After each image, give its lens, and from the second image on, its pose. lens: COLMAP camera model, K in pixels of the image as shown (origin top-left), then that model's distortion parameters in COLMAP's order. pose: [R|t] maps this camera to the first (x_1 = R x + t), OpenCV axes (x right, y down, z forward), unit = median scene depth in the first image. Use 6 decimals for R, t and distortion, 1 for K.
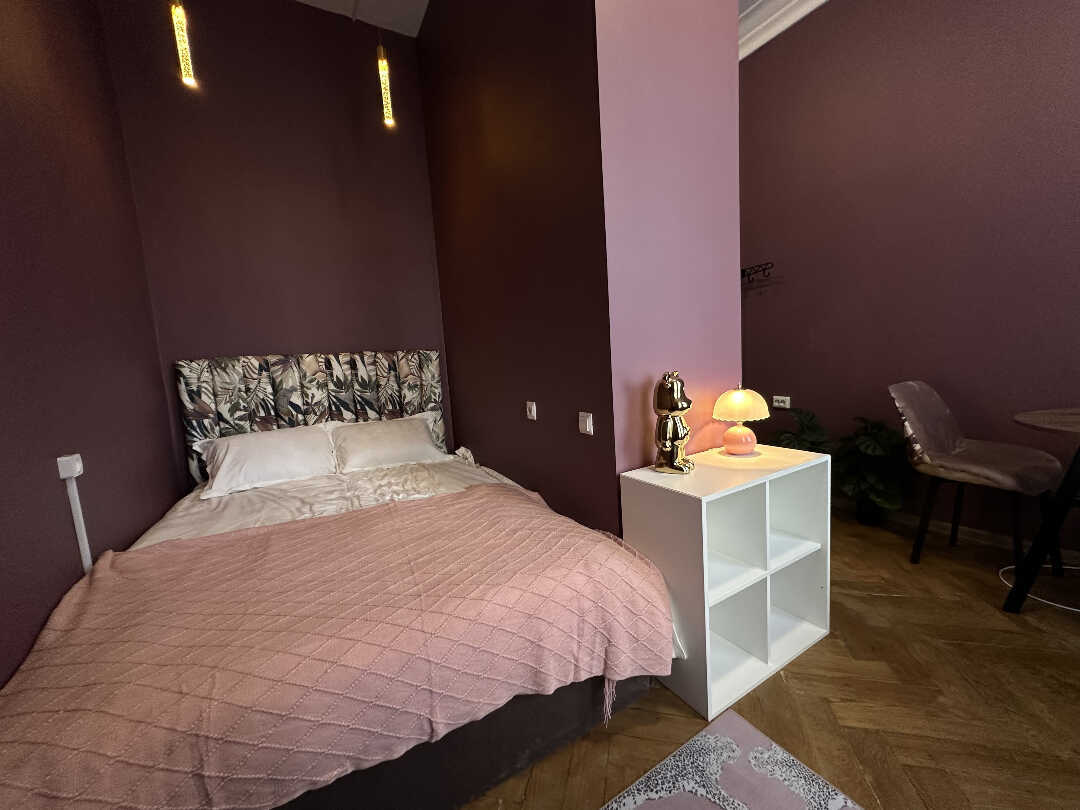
lens RADIAL K [[430.6, 0, 540.0], [0, 430.6, 405.0], [0, 0, 1]] dist [-0.000749, 0.000223]
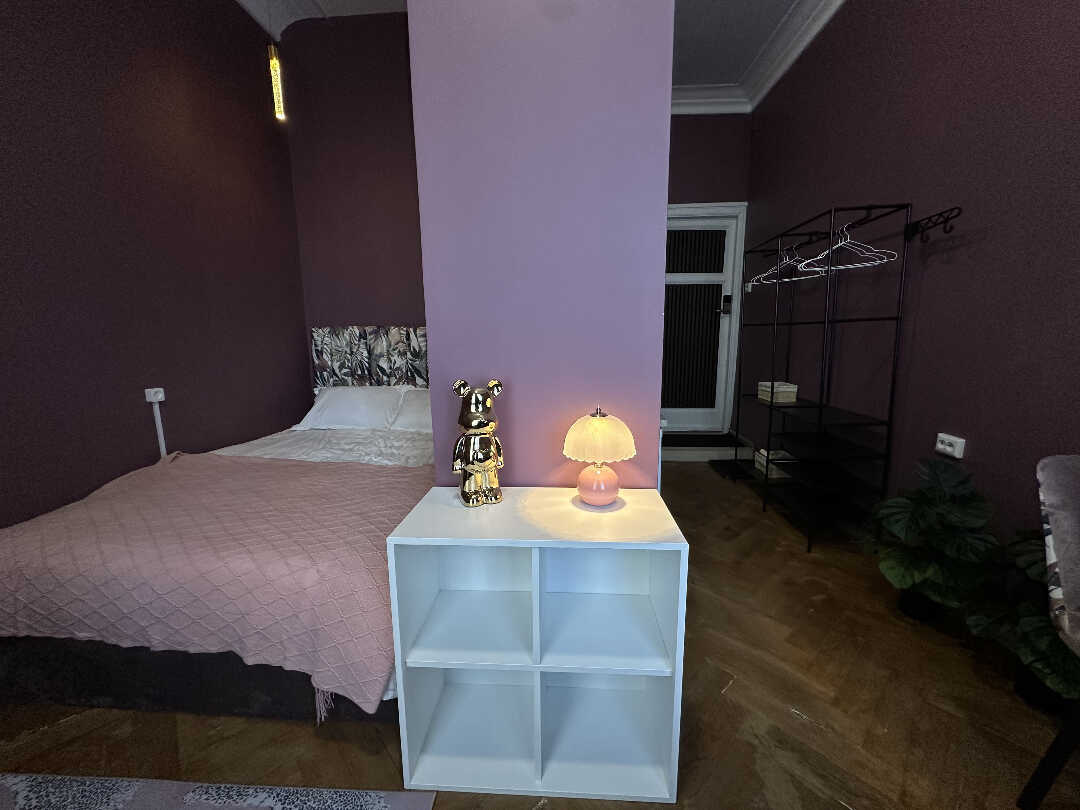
lens RADIAL K [[430.6, 0, 540.0], [0, 430.6, 405.0], [0, 0, 1]] dist [-0.000749, 0.000223]
pose [[0.826984, 0.149385, -0.542016, 0.507567], [-0.111262, 0.988473, 0.102674, -0.075637], [0.551106, -0.024604, 0.834072, 0.234393]]
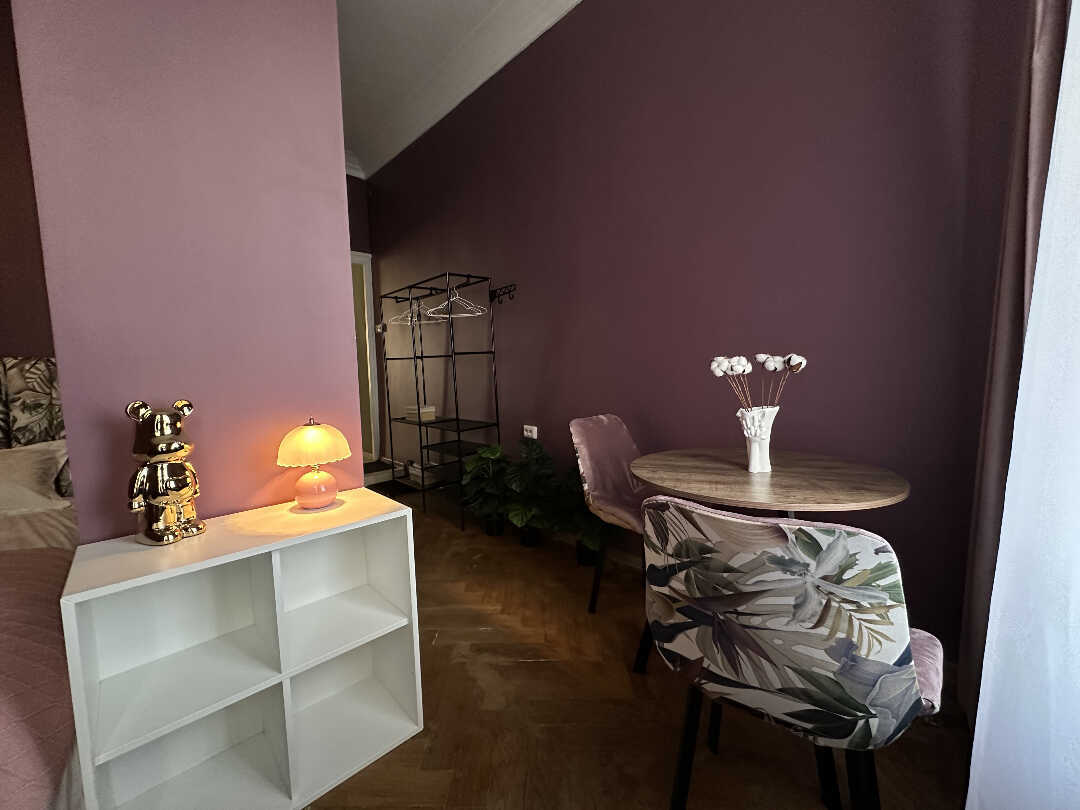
lens RADIAL K [[430.6, 0, 540.0], [0, 430.6, 405.0], [0, 0, 1]] dist [-0.000749, 0.000223]
pose [[0.972576, 0.024343, 0.231309, 0.453499], [-0.013704, 0.998778, -0.047493, -0.026105], [-0.232182, 0.043020, 0.971721, 0.094016]]
